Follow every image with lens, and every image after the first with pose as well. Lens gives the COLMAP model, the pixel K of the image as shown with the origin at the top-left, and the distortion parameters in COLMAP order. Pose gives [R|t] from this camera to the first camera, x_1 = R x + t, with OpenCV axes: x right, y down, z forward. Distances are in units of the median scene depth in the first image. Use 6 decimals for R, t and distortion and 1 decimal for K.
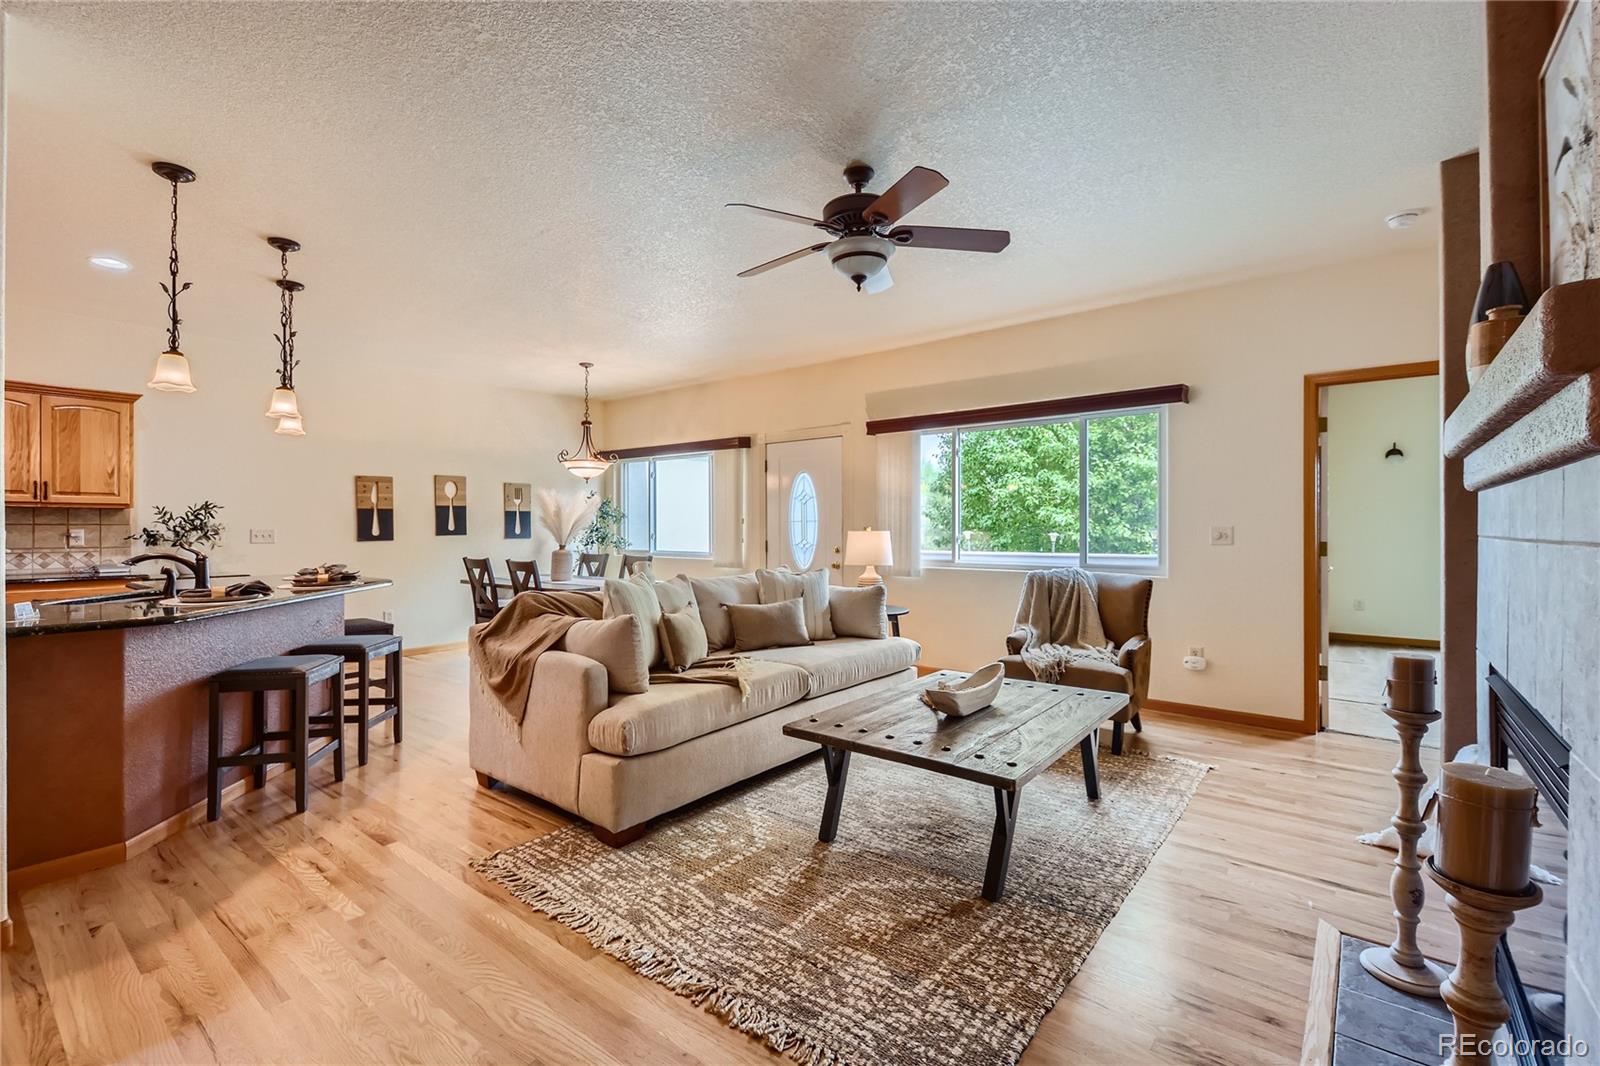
lens RADIAL K [[697.2, 0, 793.0], [0, 697.2, 527.4], [0, 0, 1]] dist [0.046629, -0.024960]
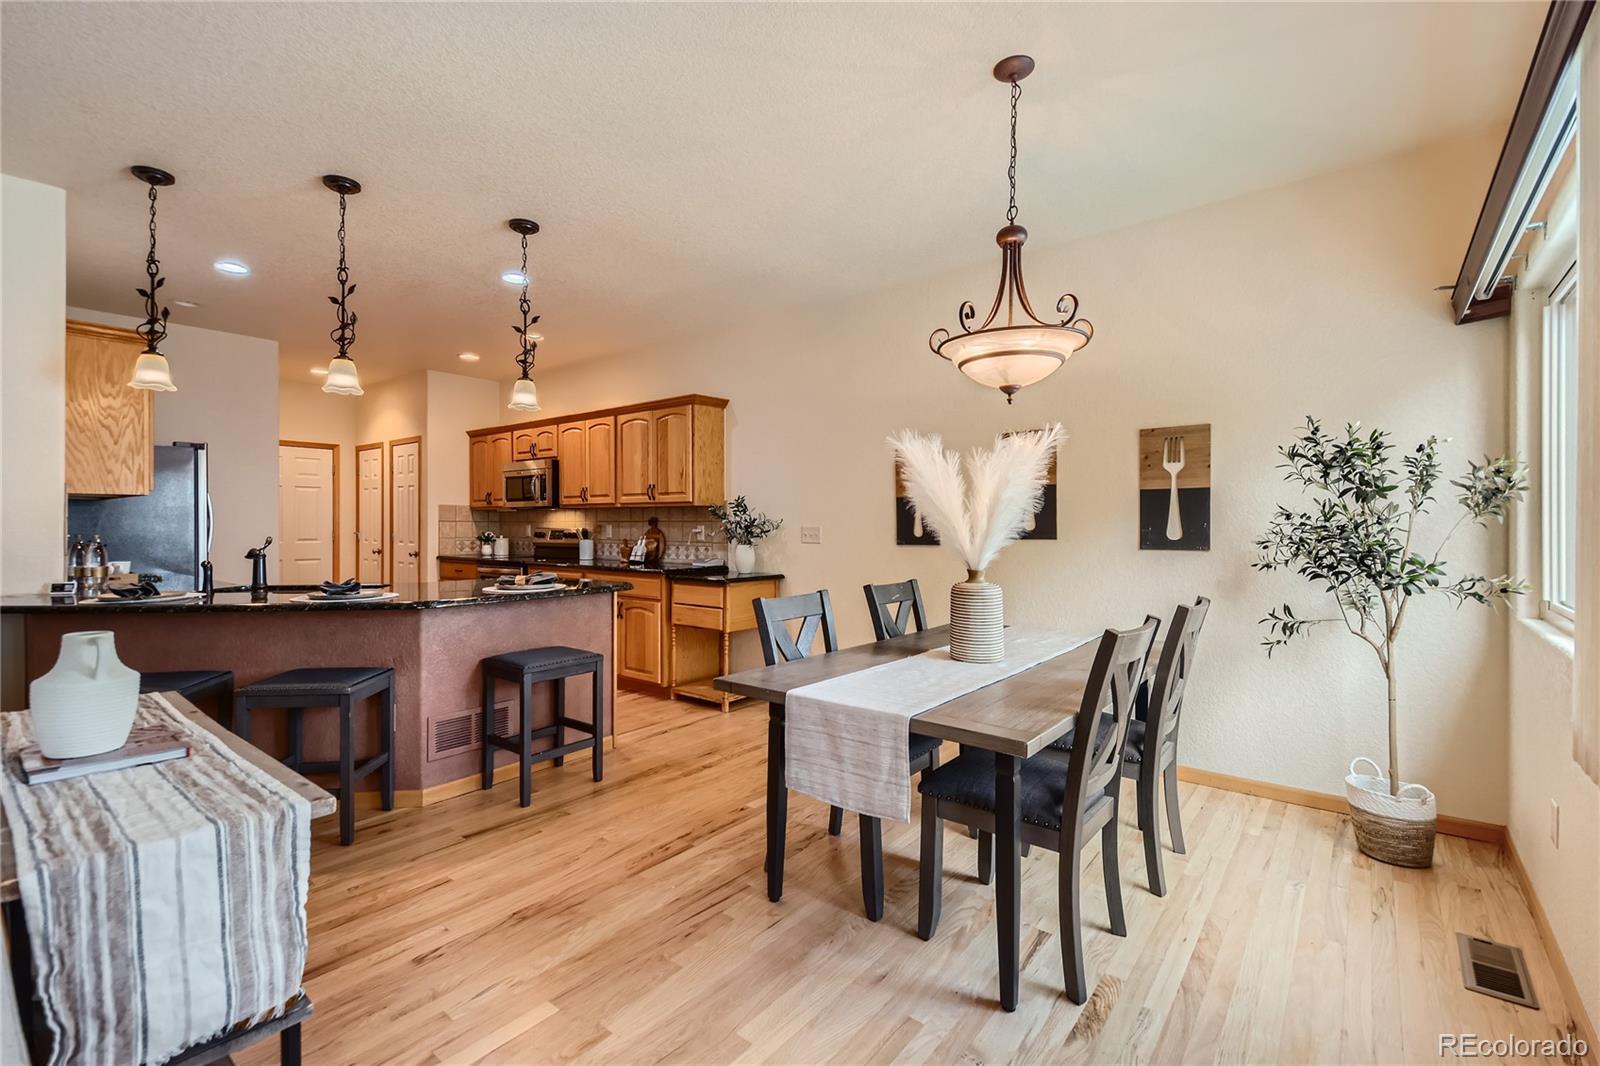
lens RADIAL K [[697.2, 0, 793.0], [0, 697.2, 527.4], [0, 0, 1]] dist [0.046629, -0.024960]
pose [[-0.014283, 0.004760, -0.999887, 0.069833], [-0.002354, 0.999986, 0.004794, -0.000271], [0.999895, 0.002422, -0.014272, 0.913066]]
